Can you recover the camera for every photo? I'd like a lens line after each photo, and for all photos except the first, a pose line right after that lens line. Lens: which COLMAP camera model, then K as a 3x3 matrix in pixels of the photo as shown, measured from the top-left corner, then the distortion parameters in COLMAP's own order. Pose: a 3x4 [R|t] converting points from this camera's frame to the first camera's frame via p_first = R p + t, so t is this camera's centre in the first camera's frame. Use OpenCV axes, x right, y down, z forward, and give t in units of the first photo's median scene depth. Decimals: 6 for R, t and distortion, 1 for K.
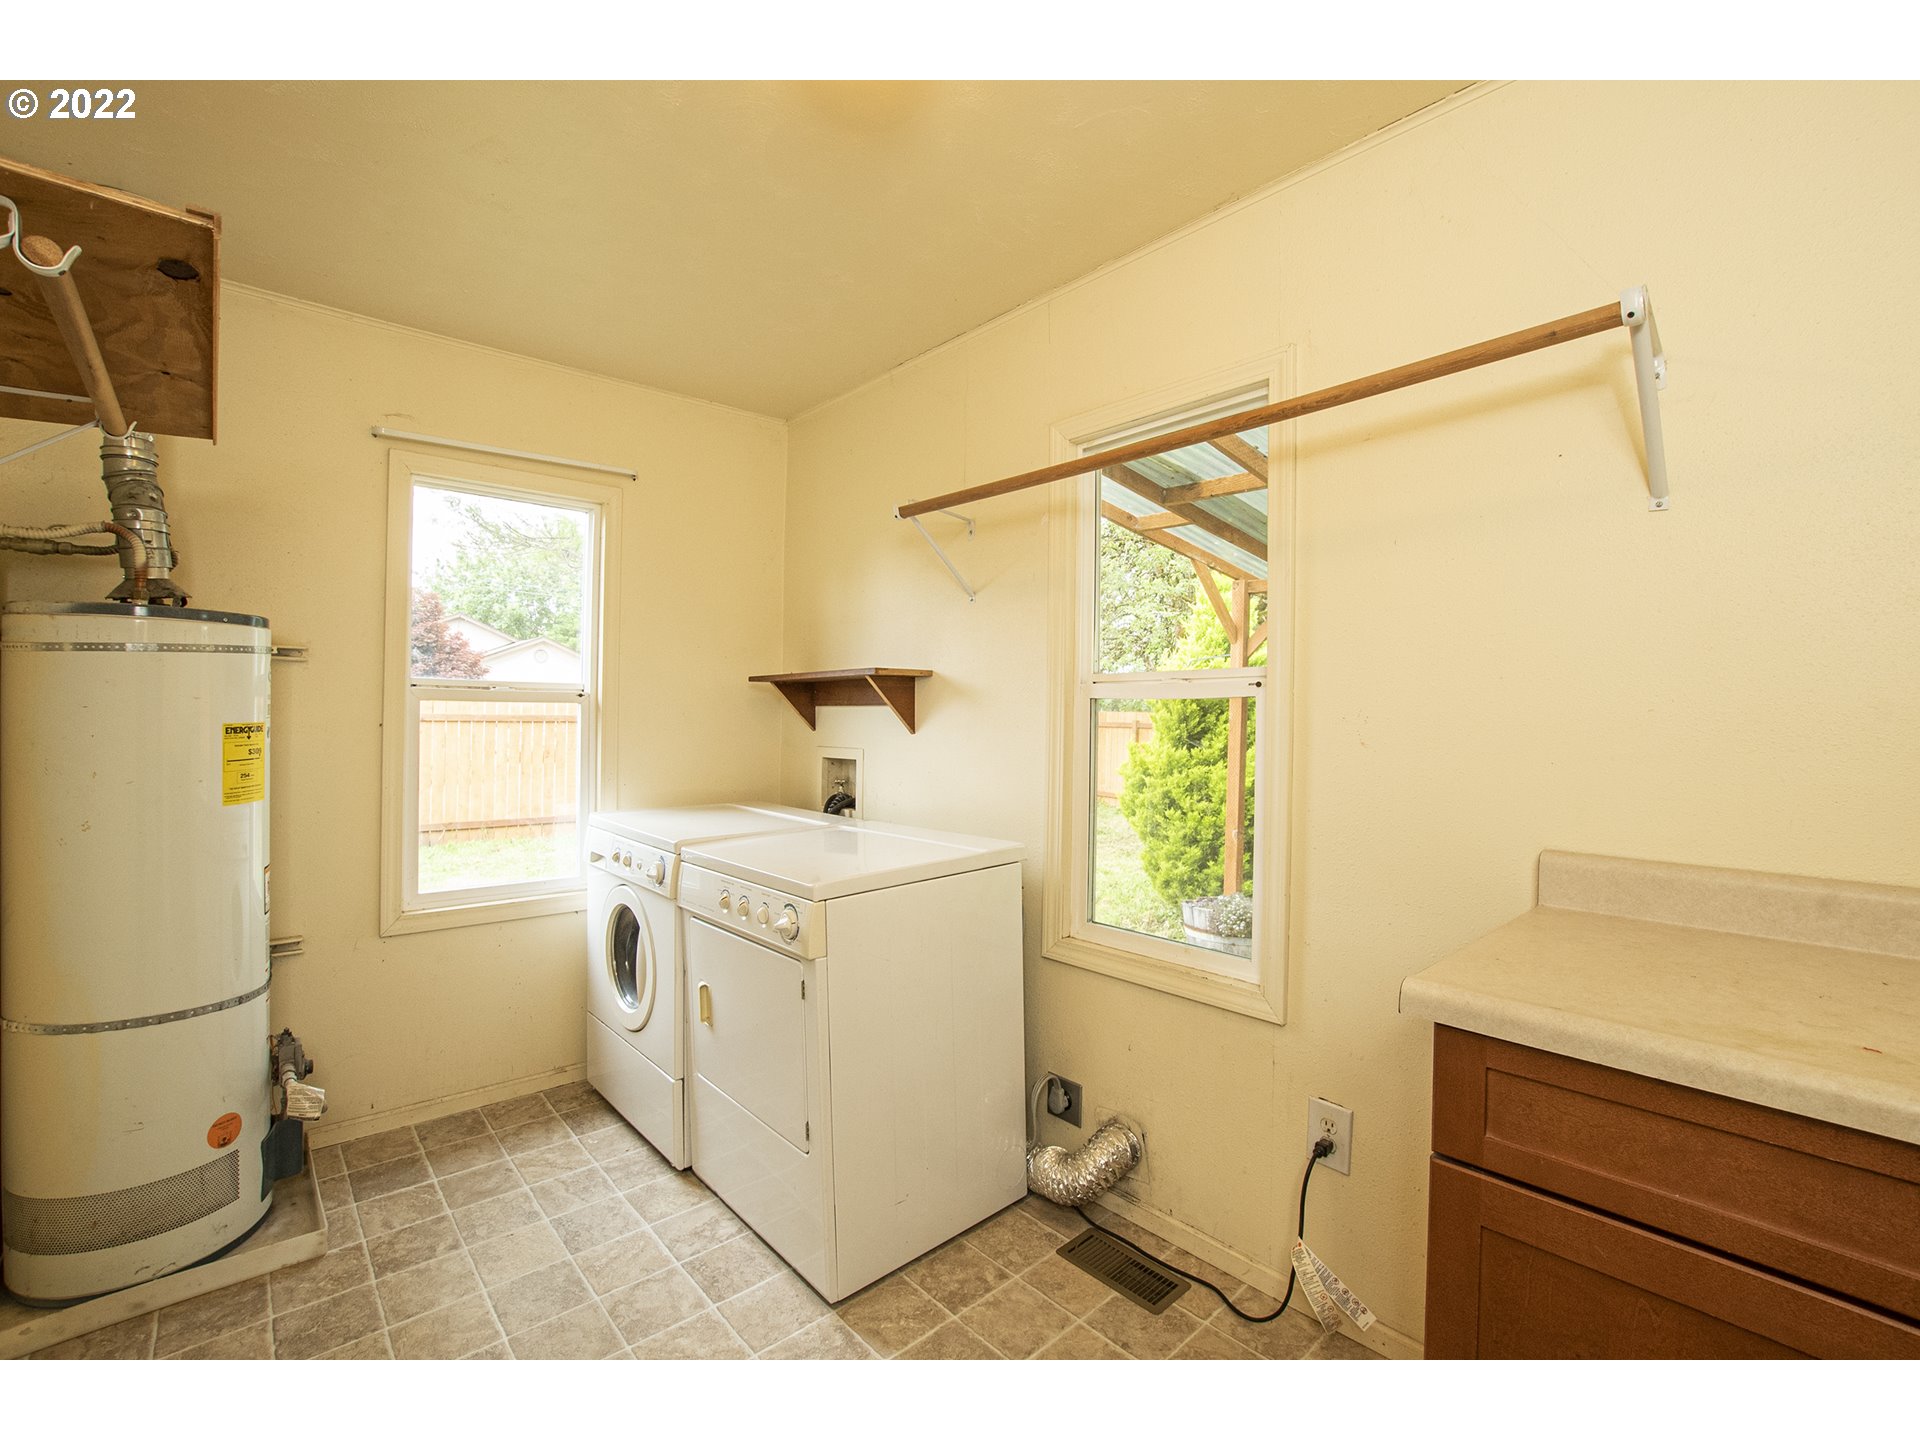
lens RADIAL K [[843.4, 0, 963.1], [0, 843.4, 718.5], [0, 0, 1]] dist [-0.031622, 0.000912]
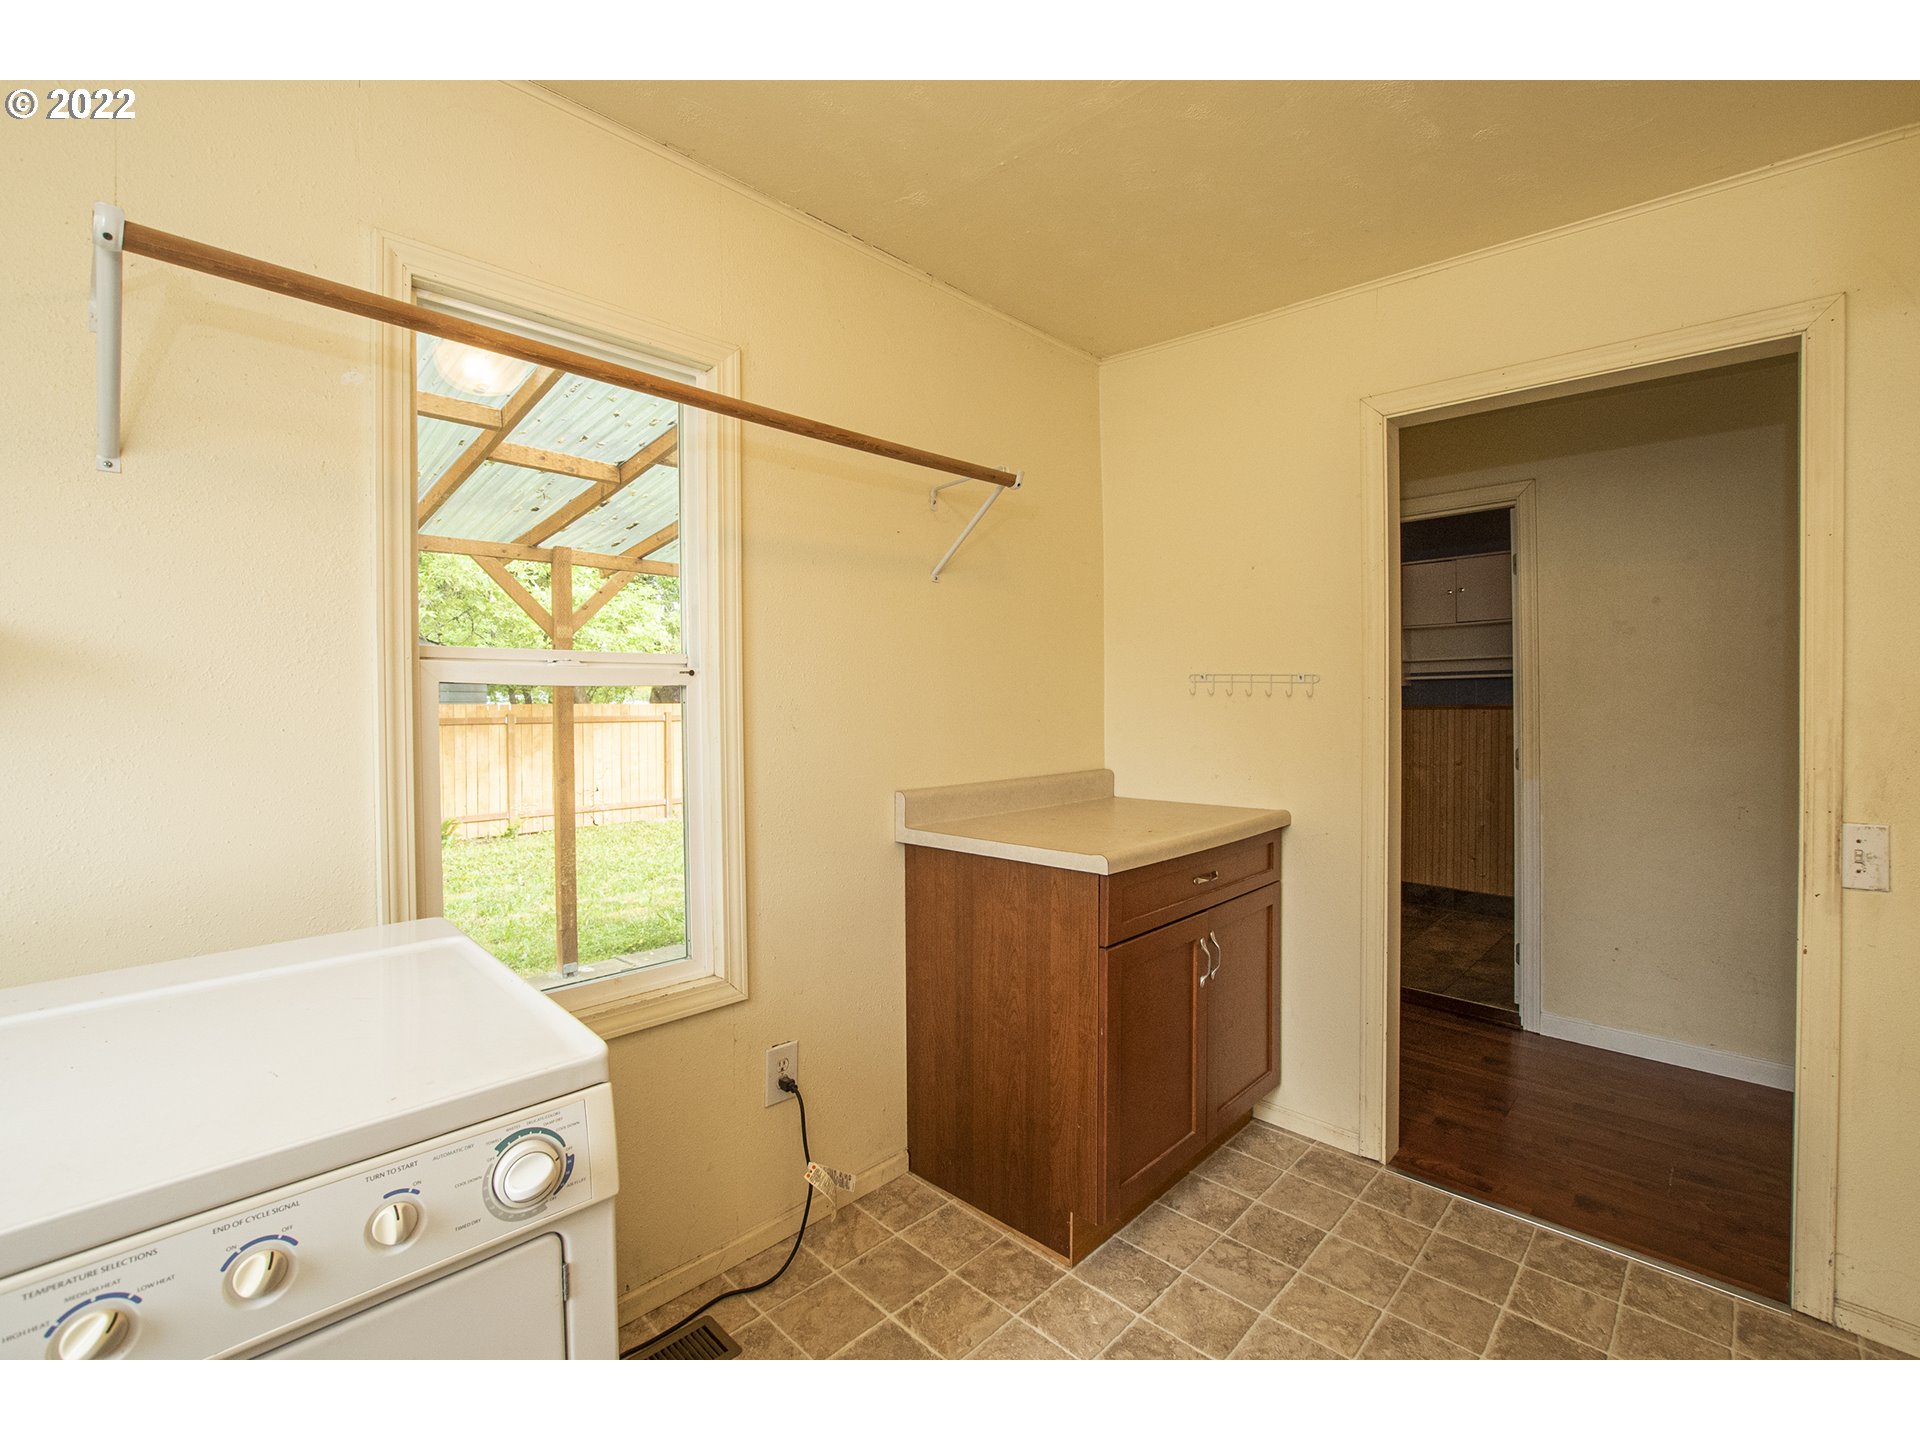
lens RADIAL K [[883.7, 0, 960.0], [0, 883.7, 720.0], [0, 0, 1]] dist [0.000044, 0.000244]
pose [[-0.111030, -0.039455, 0.993034, -0.887916], [0.013160, 0.999066, 0.041166, -0.029812], [-0.993730, 0.017639, -0.110407, 1.014235]]
